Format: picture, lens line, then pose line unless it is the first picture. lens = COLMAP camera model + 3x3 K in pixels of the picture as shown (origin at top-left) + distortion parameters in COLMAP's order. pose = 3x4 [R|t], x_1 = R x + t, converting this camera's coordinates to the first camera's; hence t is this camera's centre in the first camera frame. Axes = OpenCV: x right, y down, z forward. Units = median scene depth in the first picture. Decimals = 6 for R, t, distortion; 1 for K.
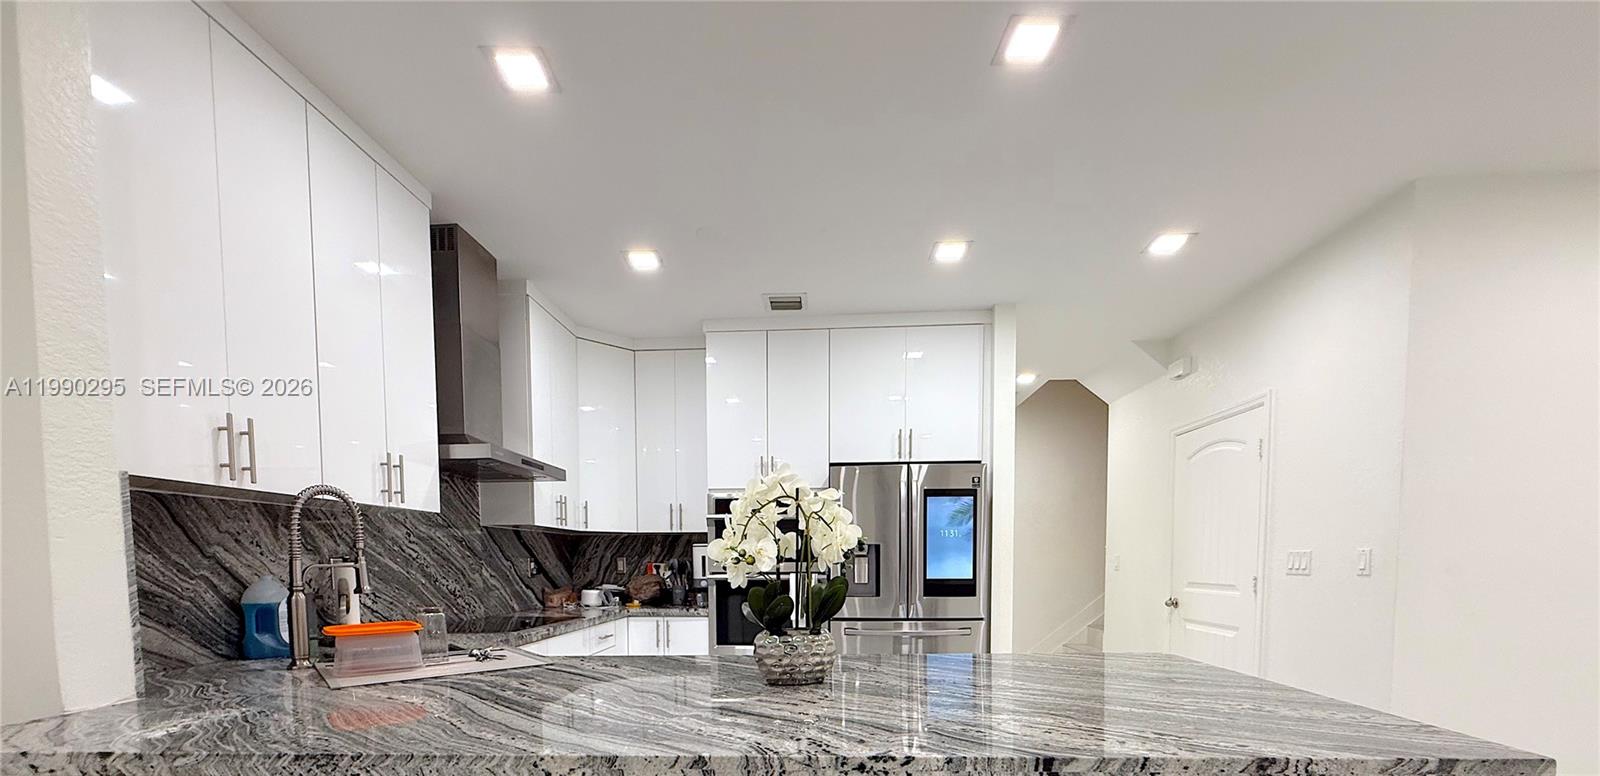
lens RADIAL K [[638.8, 0, 793.8], [0, 638.8, 599.5], [0, 0, 1]] dist [-0.001670, -0.000107]
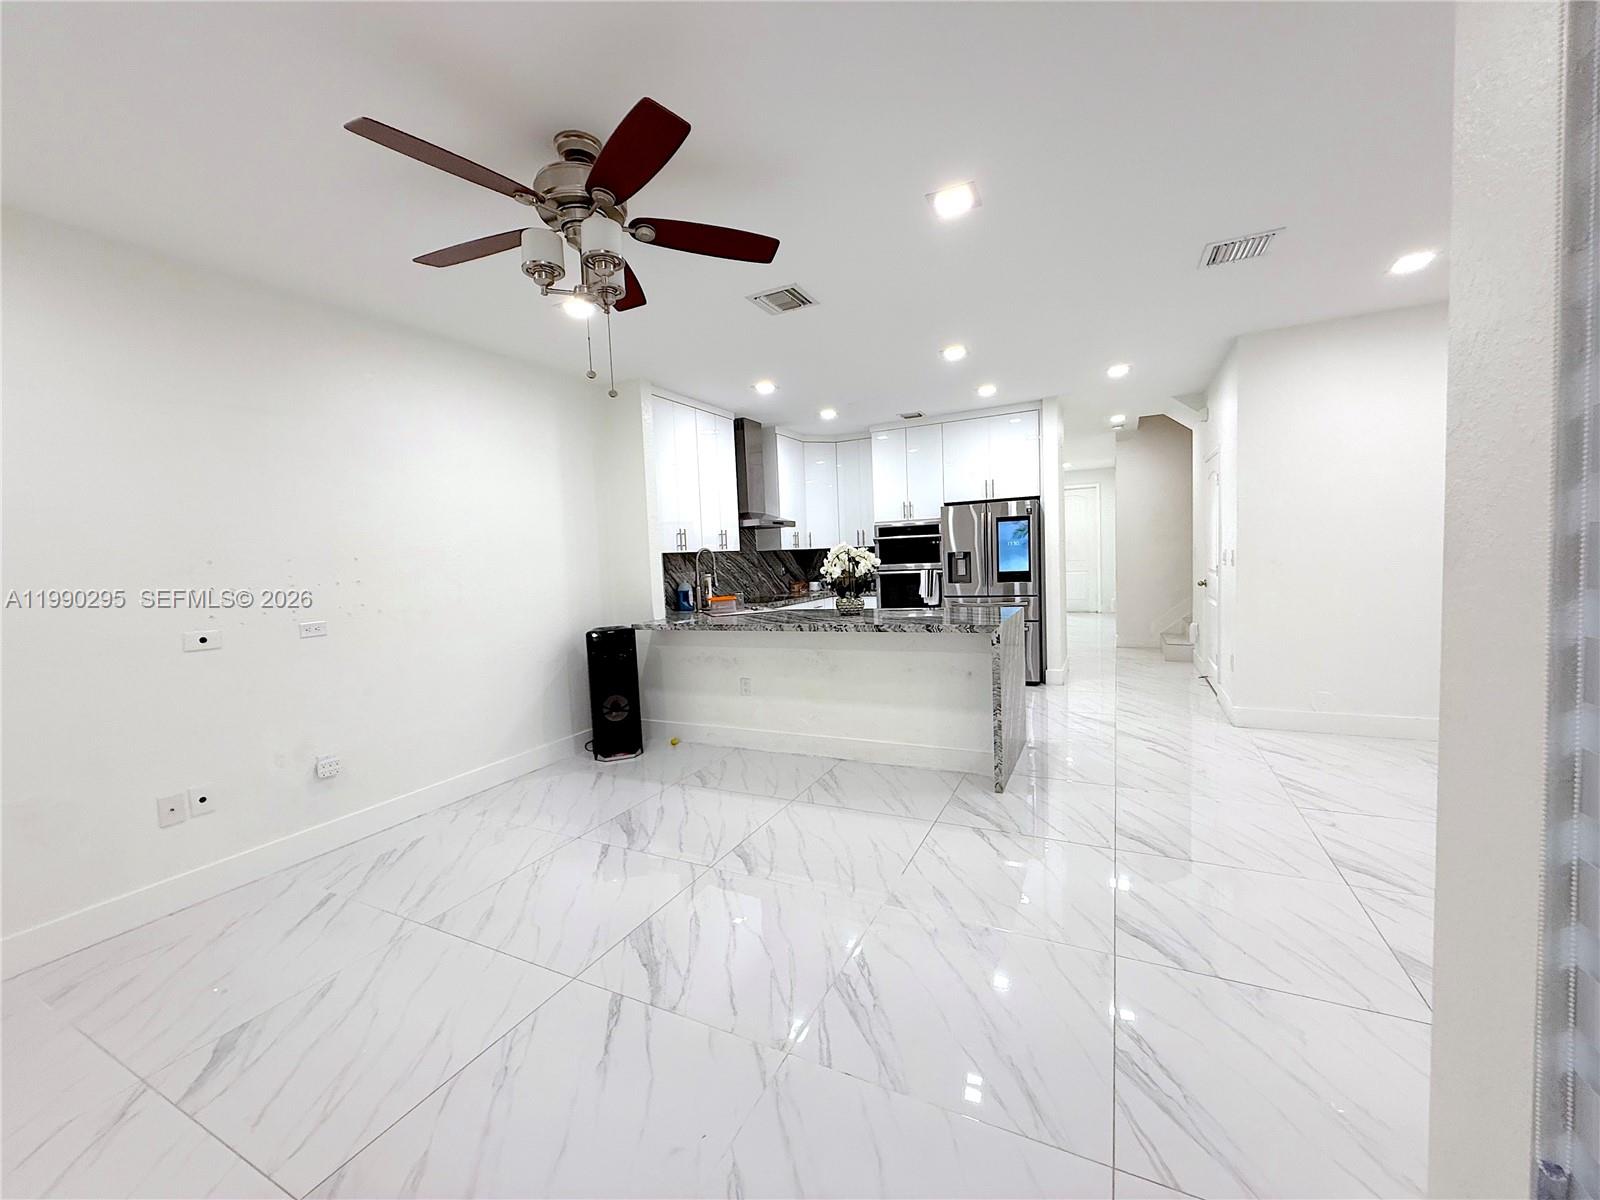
lens RADIAL K [[634.8, 0, 797.6], [0, 634.8, 597.8], [0, 0, 1]] dist [0.001533, -0.000512]
pose [[0.918836, -0.009221, -0.394532, 0.394904], [0.017056, 0.999721, 0.016356, -0.000064], [0.394271, -0.021757, 0.918736, -0.751735]]
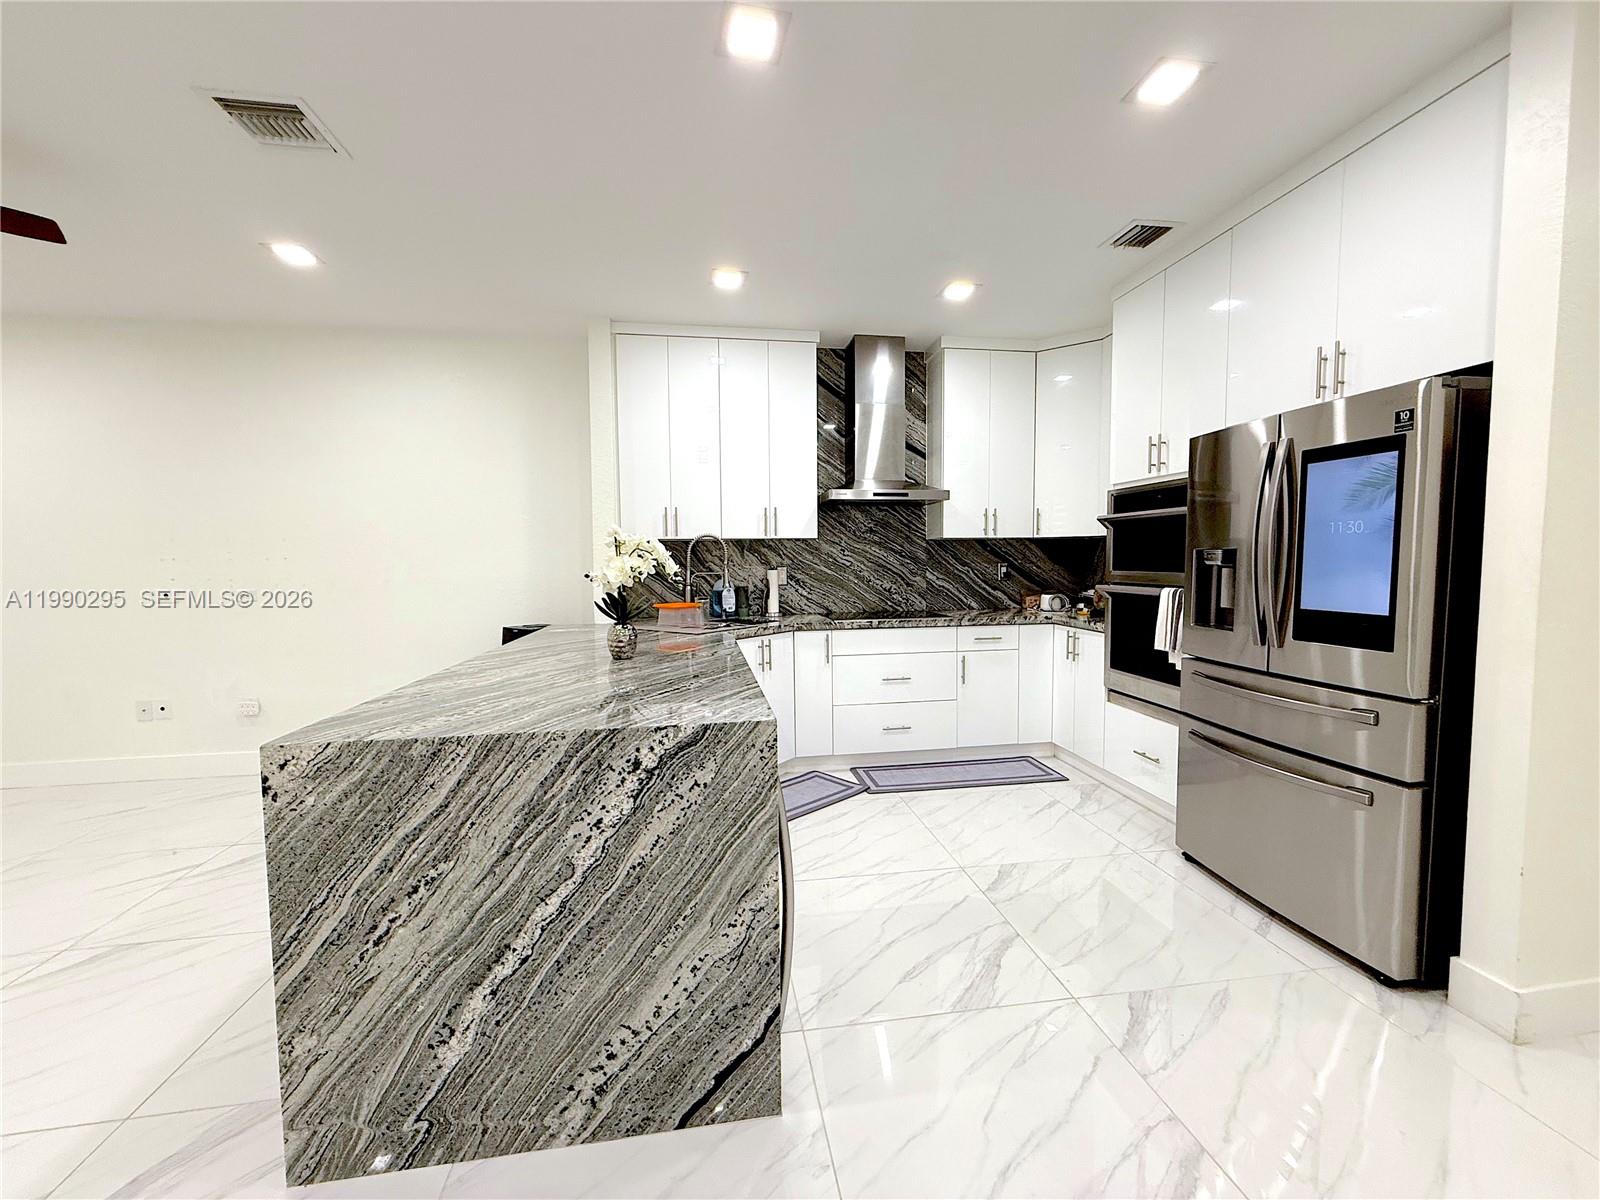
lens RADIAL K [[634.8, 0, 800.7], [0, 634.8, 602.3], [0, 0, 1]] dist [0.001533, -0.000512]
pose [[0.220093, 0.070333, -0.972940, 0.696563], [-0.048877, 0.996940, 0.061011, -0.053652], [0.974254, 0.034126, 0.222858, 0.463525]]
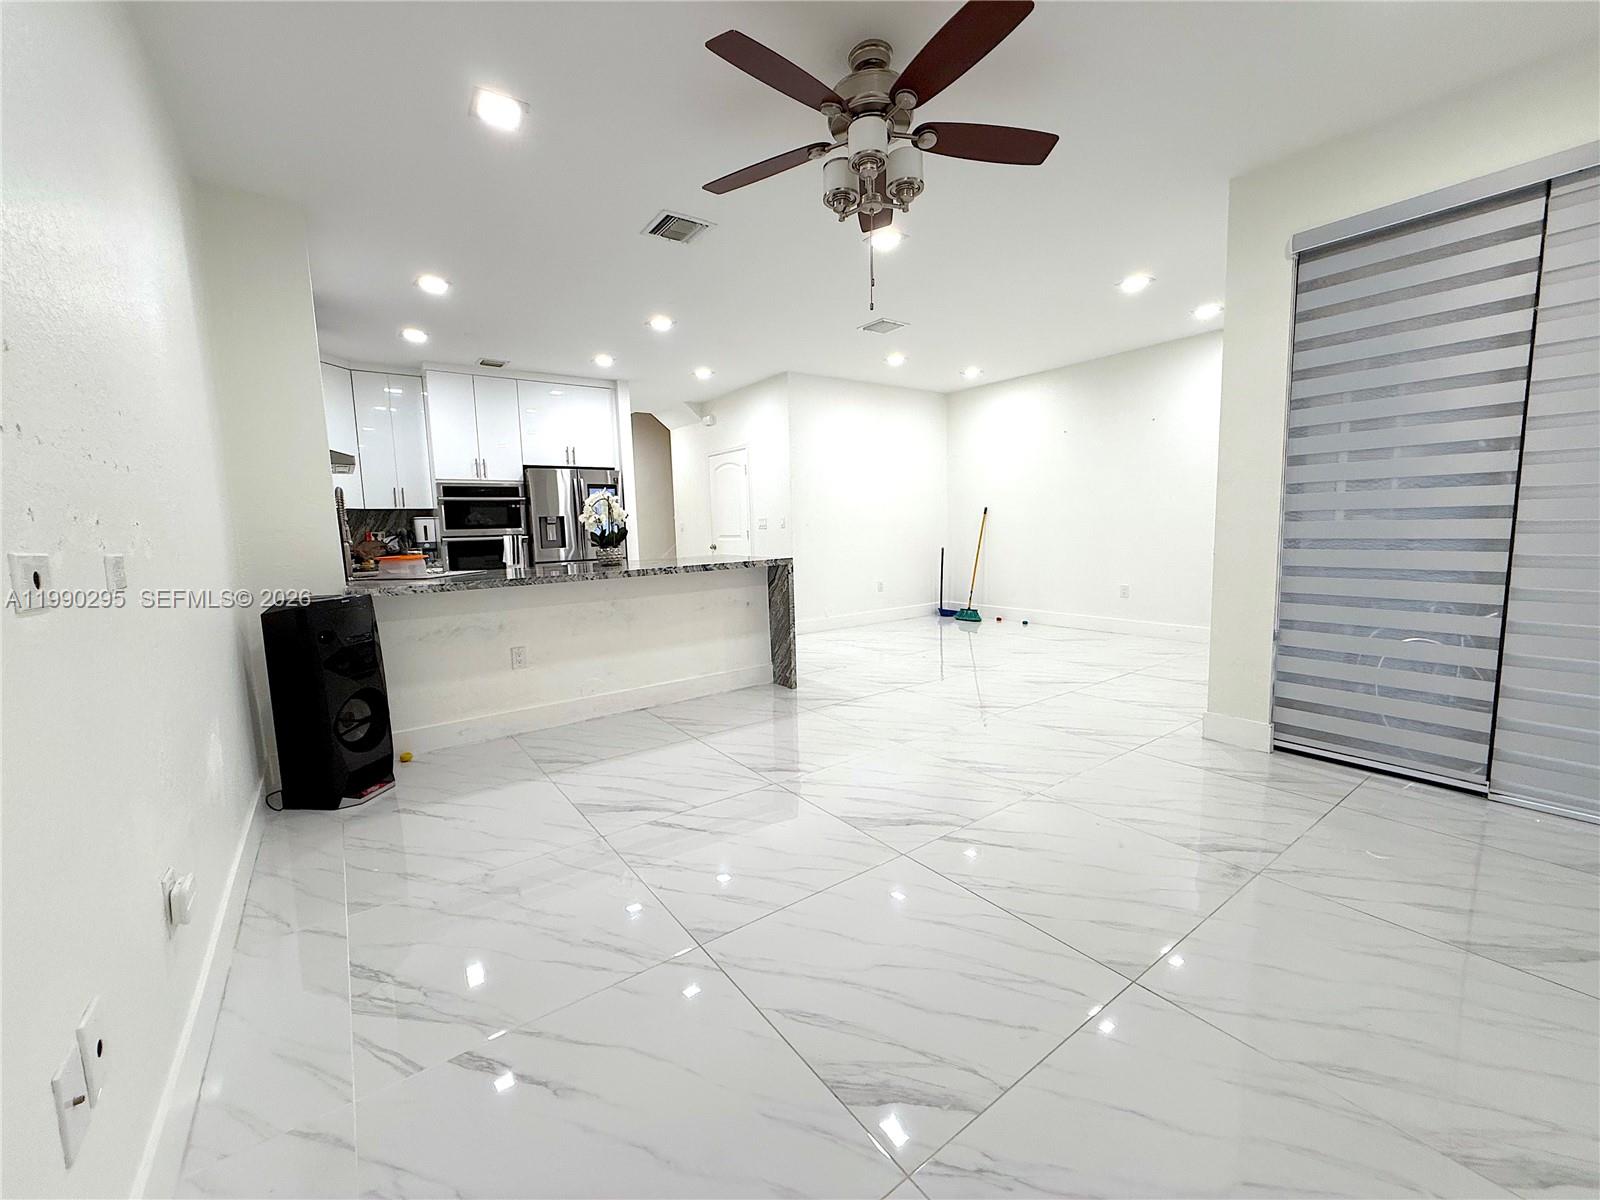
lens RADIAL K [[634.8, 0, 792.0], [0, 634.8, 597.3], [0, 0, 1]] dist [0.001533, -0.000512]
pose [[0.775269, -0.086858, 0.625630, -0.487301], [0.061014, 0.996166, 0.062692, 0.060855], [-0.628677, -0.010431, 0.777596, -0.714808]]
